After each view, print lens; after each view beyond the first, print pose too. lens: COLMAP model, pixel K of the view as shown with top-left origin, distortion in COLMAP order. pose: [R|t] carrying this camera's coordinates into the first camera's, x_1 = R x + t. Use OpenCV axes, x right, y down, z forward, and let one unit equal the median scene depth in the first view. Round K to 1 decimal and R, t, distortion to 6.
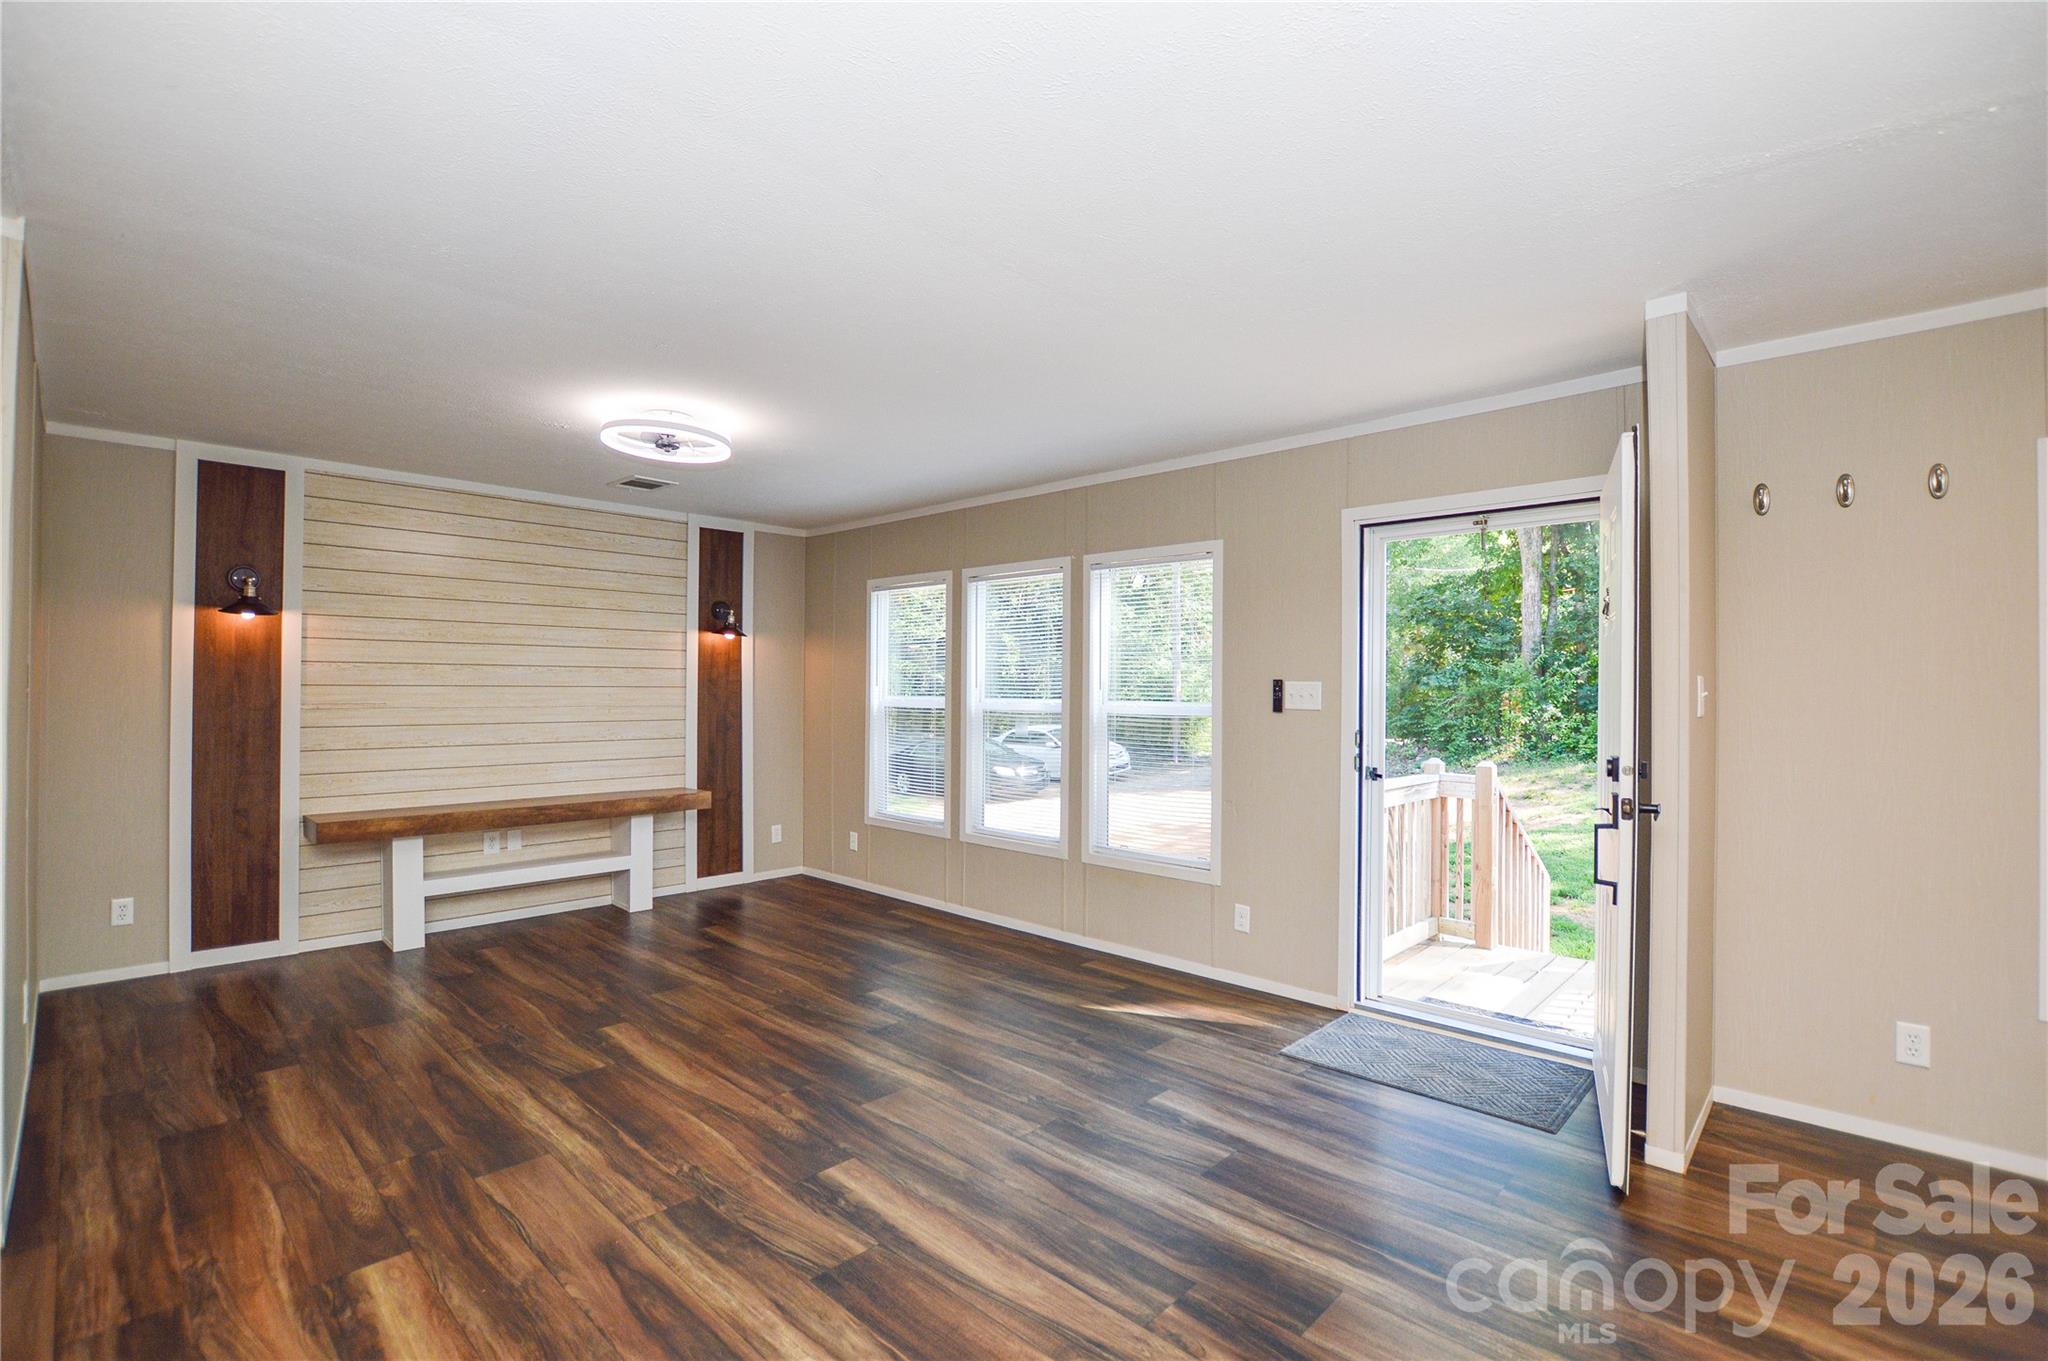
lens RADIAL K [[924.0, 0, 1024.0], [0, 924.0, 680.5], [0, 0, 1]] dist [-0.029646, 0.000123]
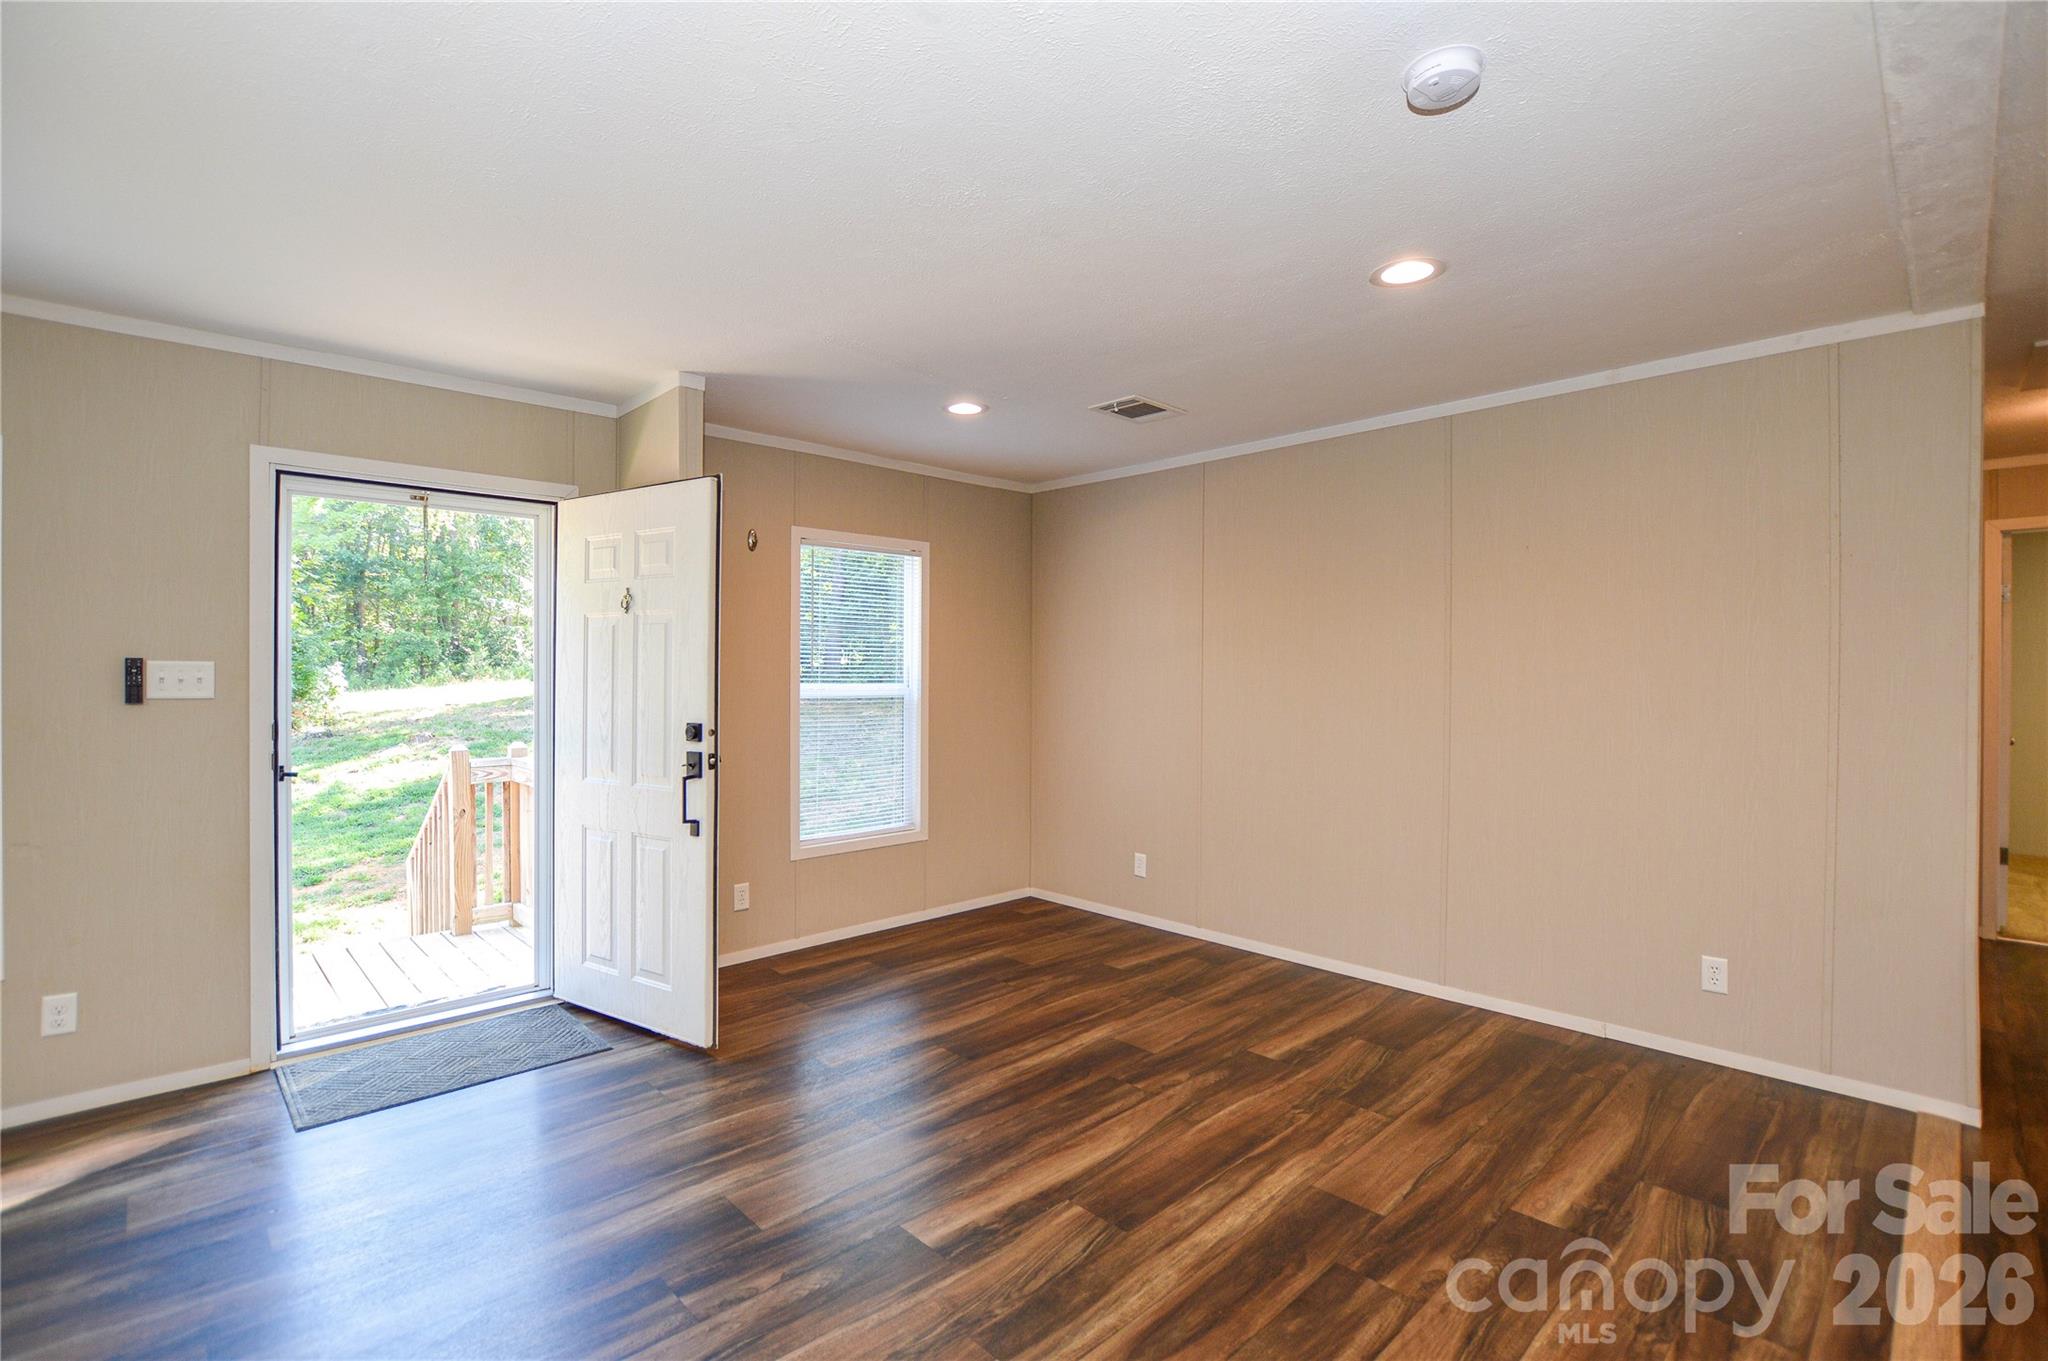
lens RADIAL K [[894.7, 0, 962.1], [0, 894.7, 671.7], [0, 0, 1]] dist [0.000020, 0.000026]
pose [[0.097034, -0.015525, 0.995160, -0.958846], [-0.014465, 0.999751, 0.017007, -0.031473], [-0.995176, -0.016045, 0.096785, 0.816317]]
